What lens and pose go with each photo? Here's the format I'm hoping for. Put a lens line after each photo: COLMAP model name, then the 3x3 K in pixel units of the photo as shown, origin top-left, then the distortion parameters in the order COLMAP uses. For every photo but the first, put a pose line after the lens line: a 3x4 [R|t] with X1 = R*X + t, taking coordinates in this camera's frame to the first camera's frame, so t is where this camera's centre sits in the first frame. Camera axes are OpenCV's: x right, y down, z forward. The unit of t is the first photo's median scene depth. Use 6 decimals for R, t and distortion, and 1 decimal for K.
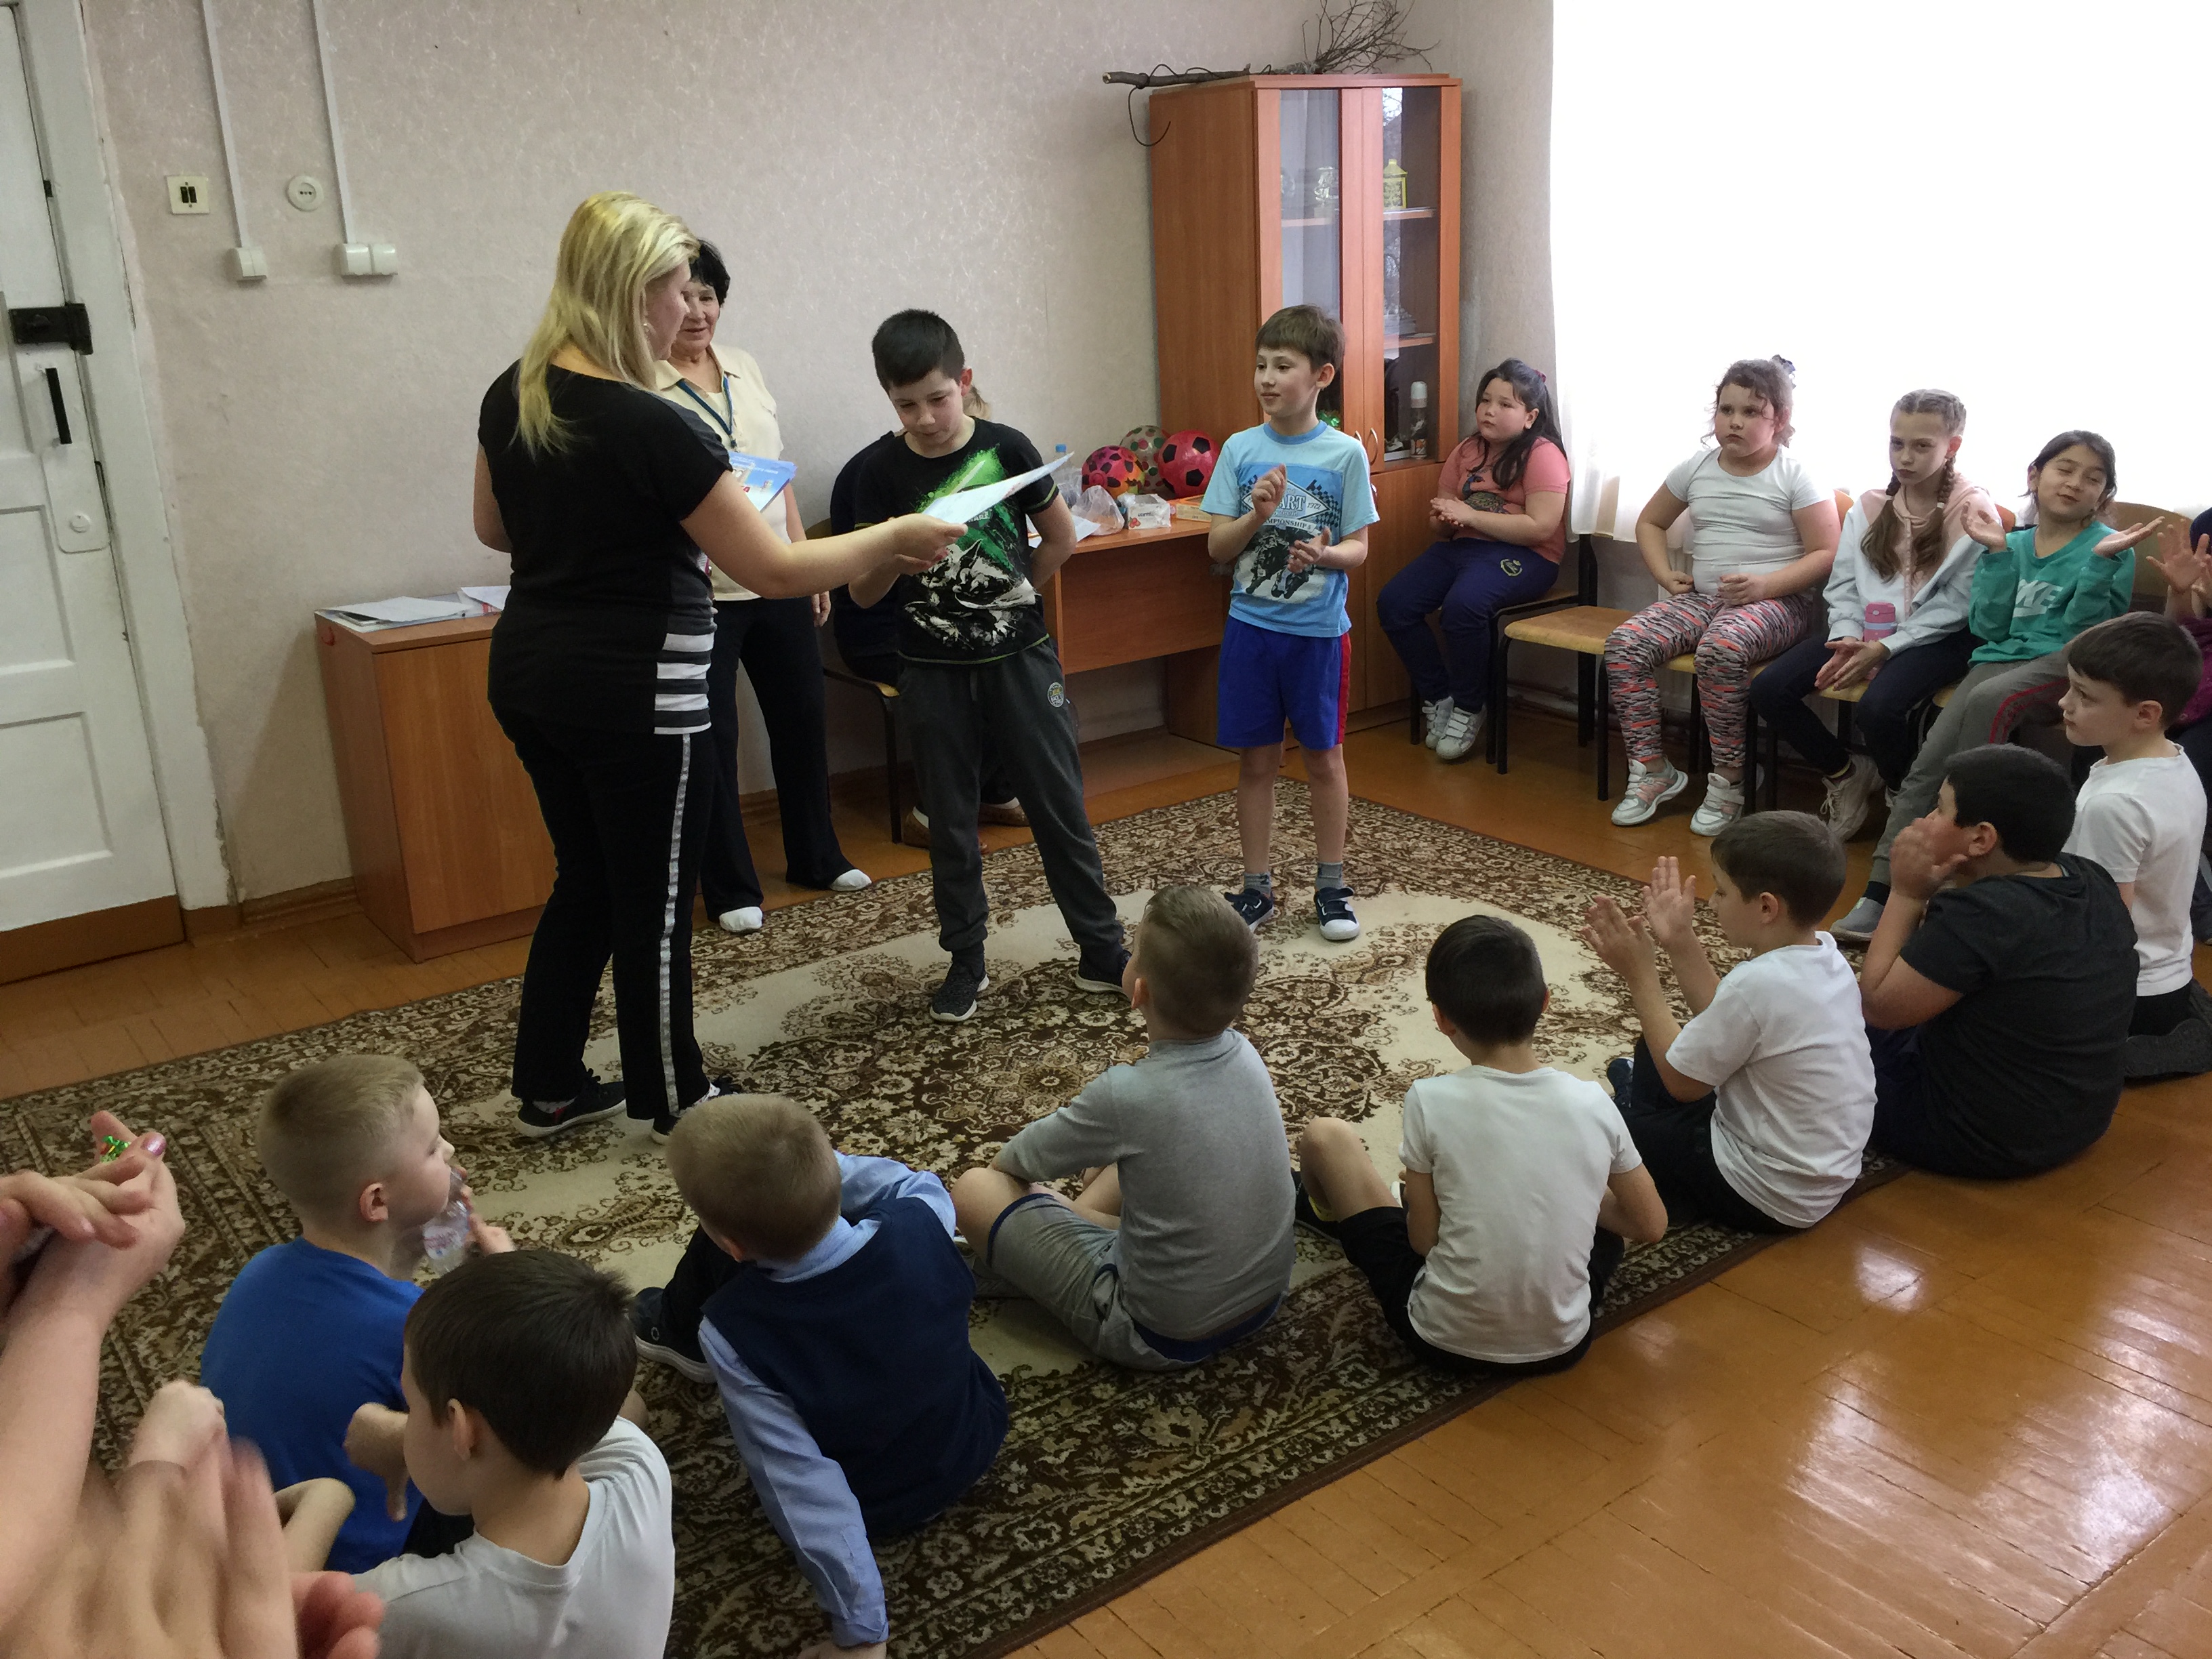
lens RADIAL K [[1888.2, 0, 1103.3], [0, 1888.2, 795.4], [0, 0, 1]] dist [0.102007, -0.112479]
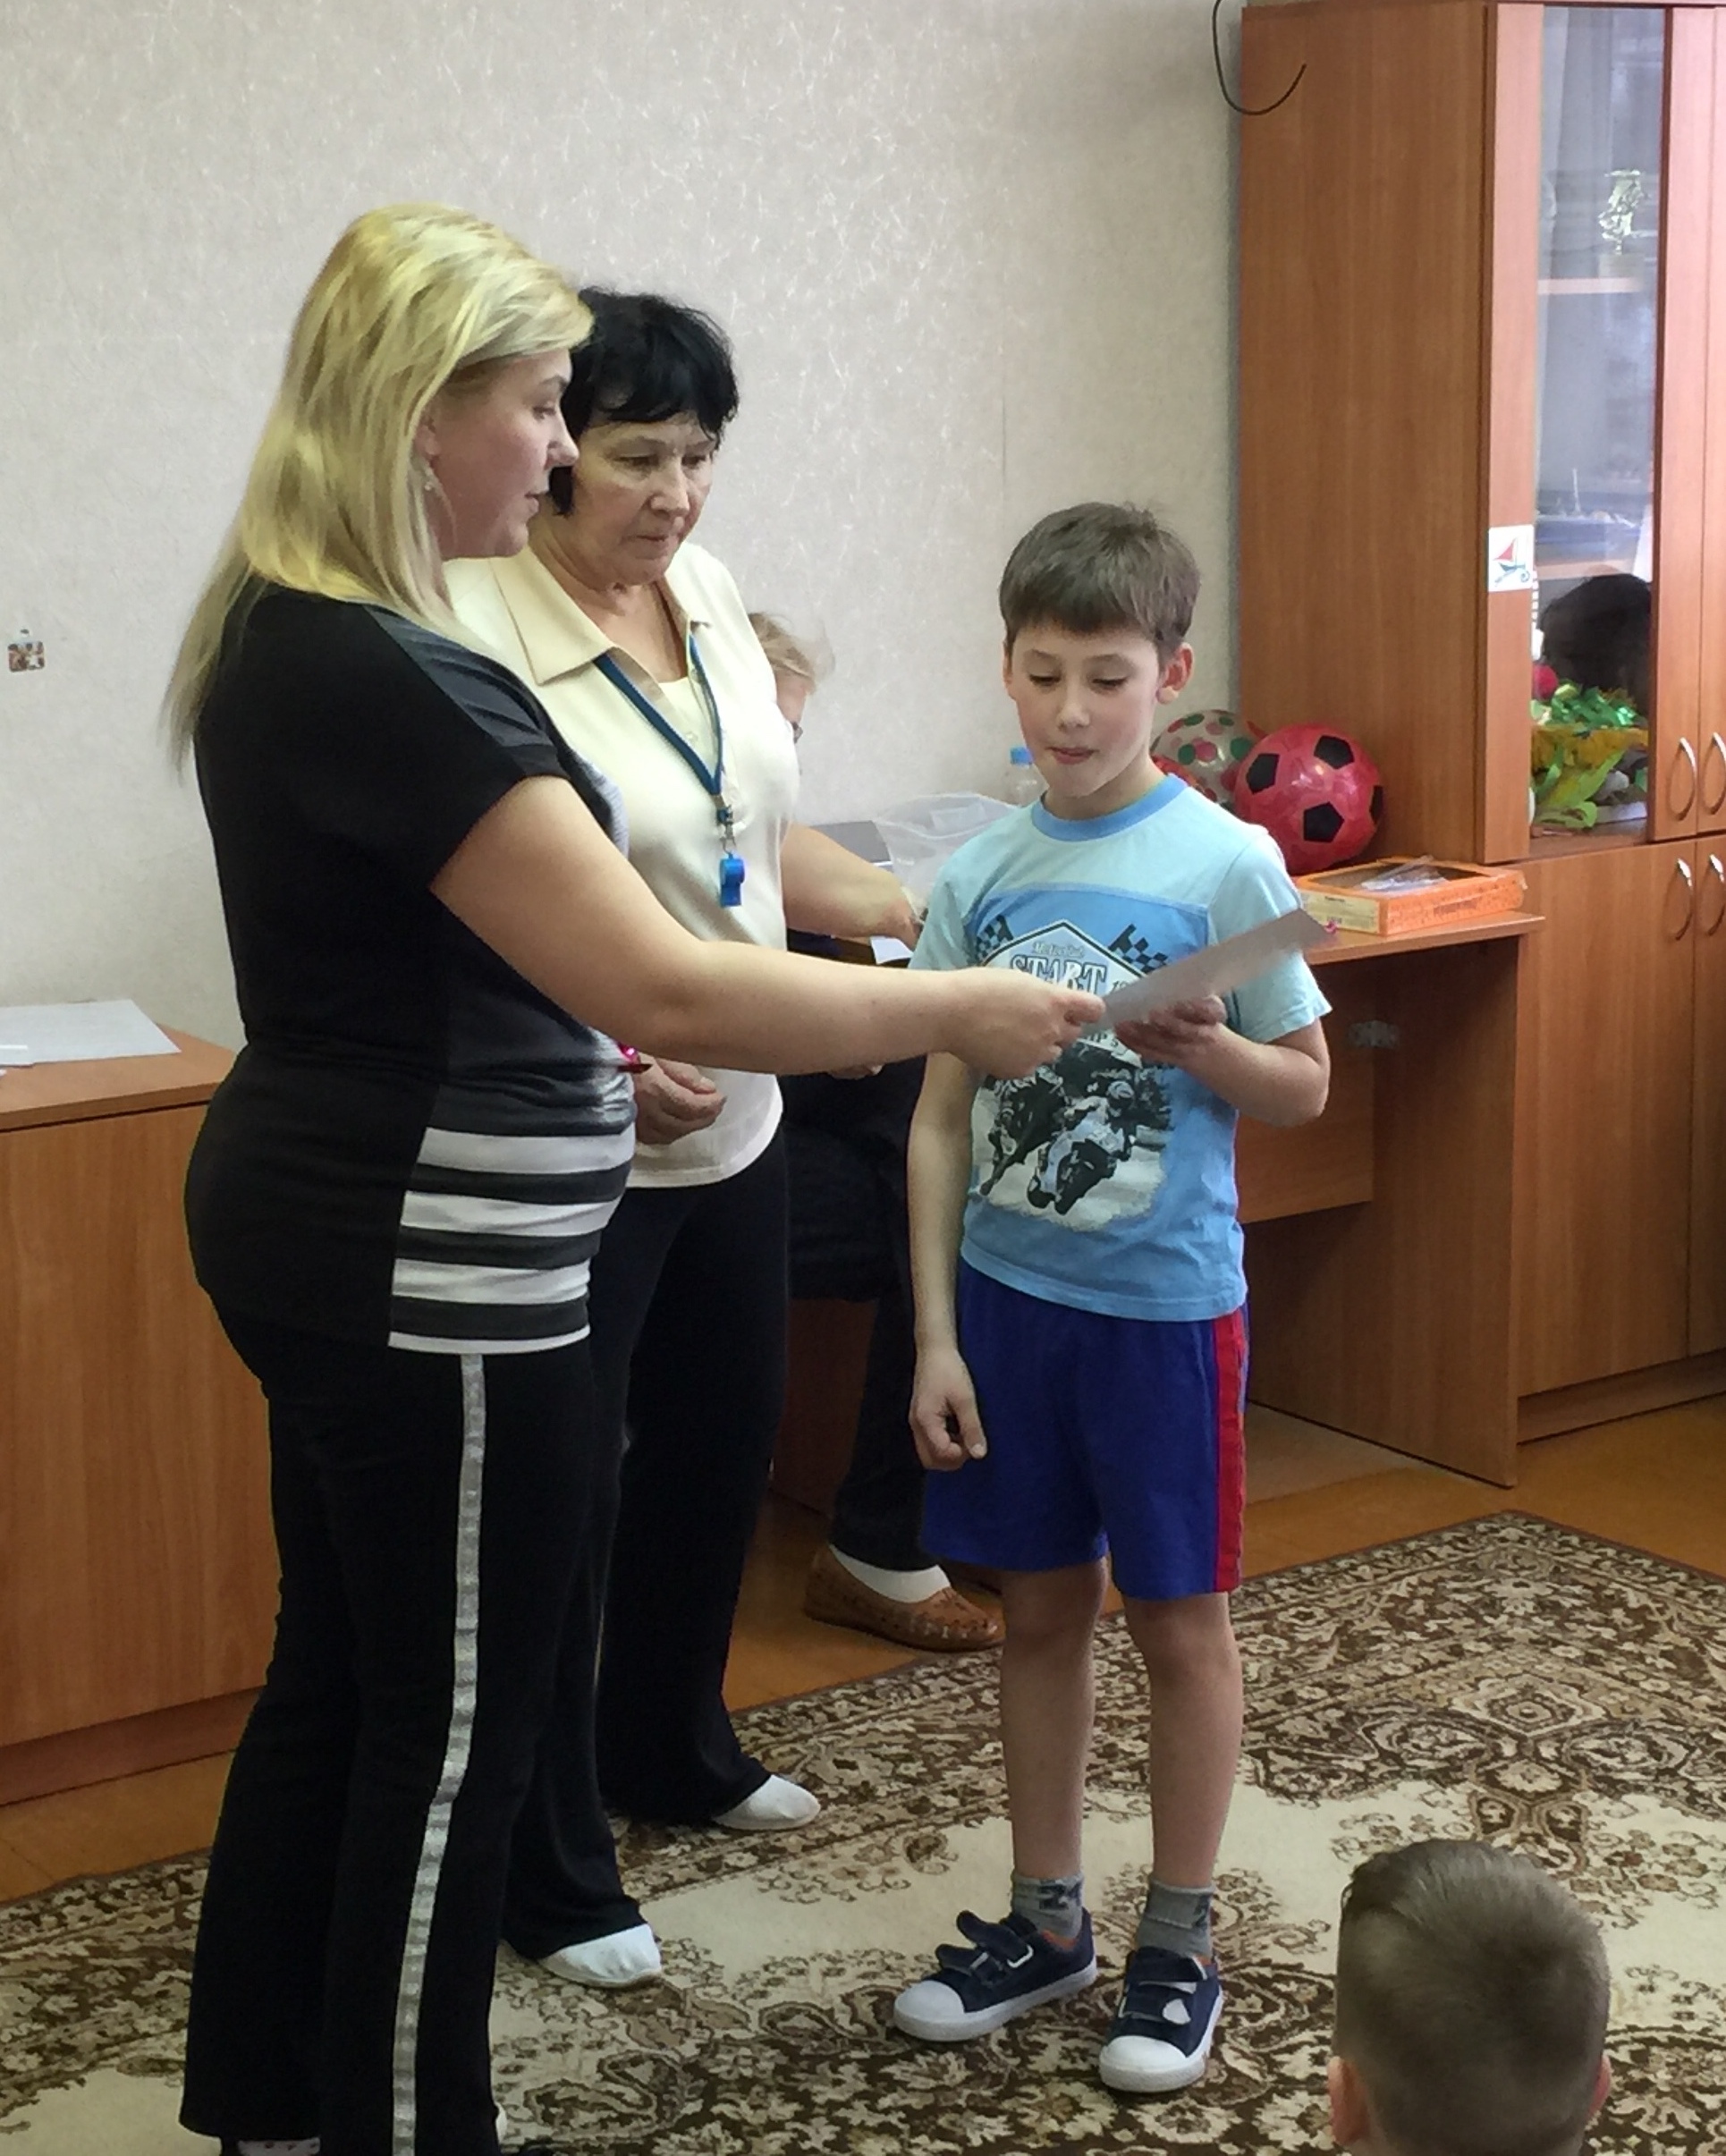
lens RADIAL K [[4035.5, 0, 854.3], [0, 4035.5, 1002.0], [0, 0, 1]] dist [0.064811, 0.000000]
pose [[0.999456, 0.032860, -0.002885, -0.066605], [-0.032979, 0.993449, -0.109416, -0.022401], [-0.000729, 0.109451, 0.993992, 0.067120]]
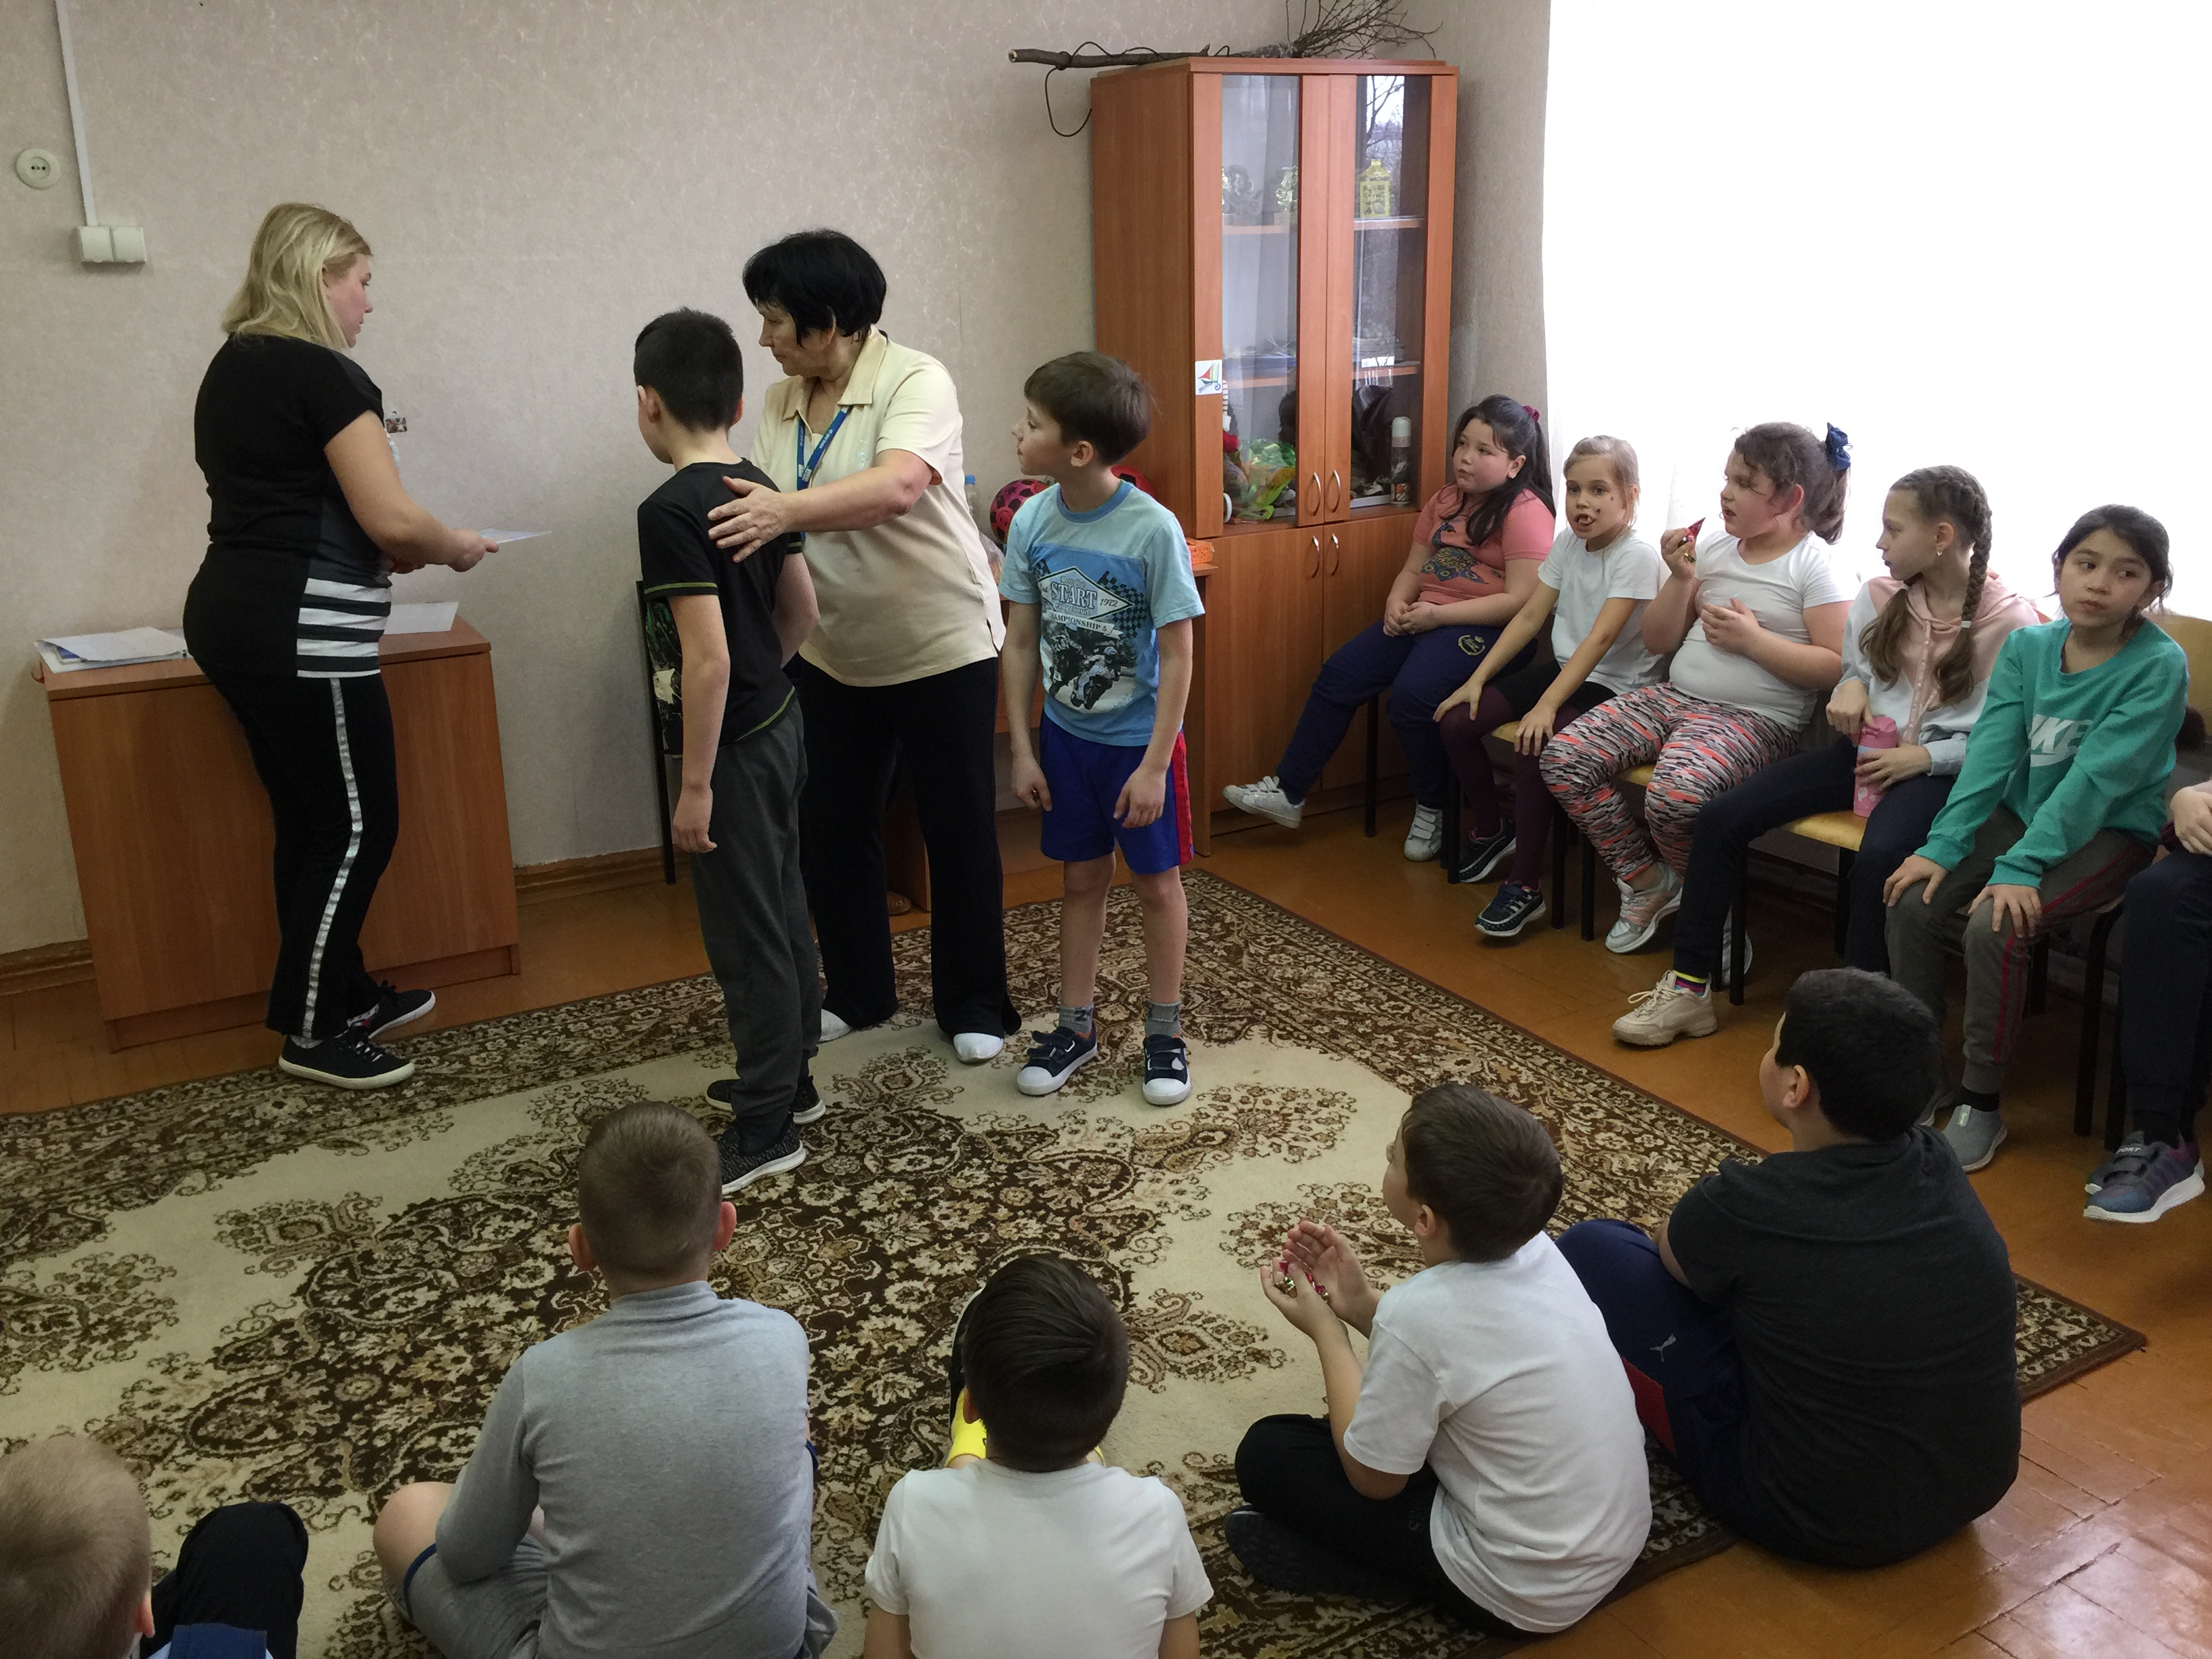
lens RADIAL K [[1888.2, 0, 1114.9], [0, 1888.2, 787.9], [0, 0, 1]] dist [0.102007, -0.112479]
pose [[0.993469, 0.056593, -0.099079, 0.158746], [-0.056211, 0.998397, 0.006645, -0.057893], [0.099296, -0.001032, 0.995057, 0.155424]]
